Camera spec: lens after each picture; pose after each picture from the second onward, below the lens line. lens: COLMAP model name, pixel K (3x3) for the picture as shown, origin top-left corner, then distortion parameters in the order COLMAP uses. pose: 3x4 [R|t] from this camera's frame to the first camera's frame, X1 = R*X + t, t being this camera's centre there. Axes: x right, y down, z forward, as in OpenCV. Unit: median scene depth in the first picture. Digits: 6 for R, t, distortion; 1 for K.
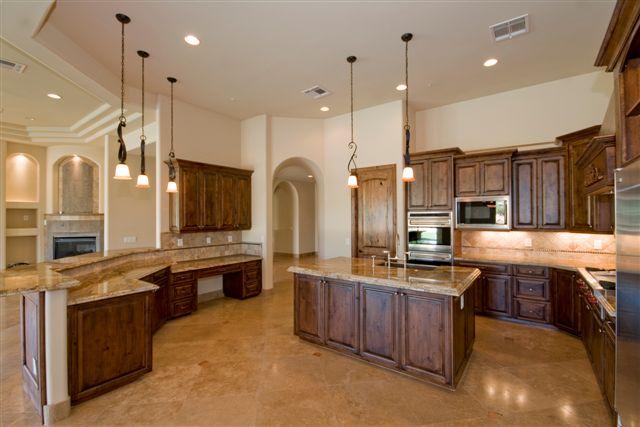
lens RADIAL K [[308.9, 0, 312.9], [0, 308.9, 215.7], [0, 0, 1]] dist [-0.043609, 0.000480]
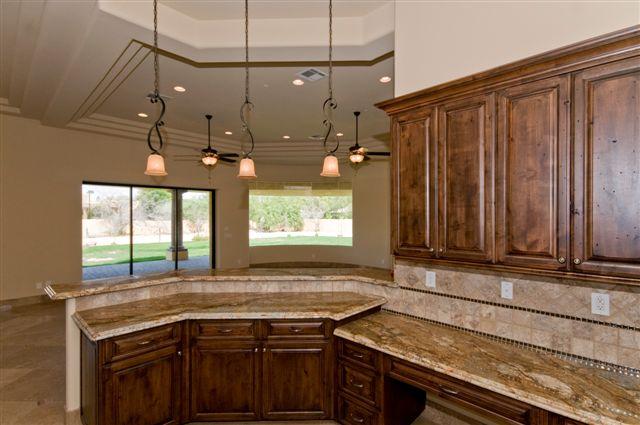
lens RADIAL K [[308.9, 0, 312.9], [0, 308.9, 214.7], [0, 0, 1]] dist [-0.043609, 0.000480]
pose [[-0.137176, 0.004962, -0.990534, 0.077778], [0.006093, 0.999973, 0.004166, -0.019318], [0.990528, -0.005464, -0.137202, 1.515275]]
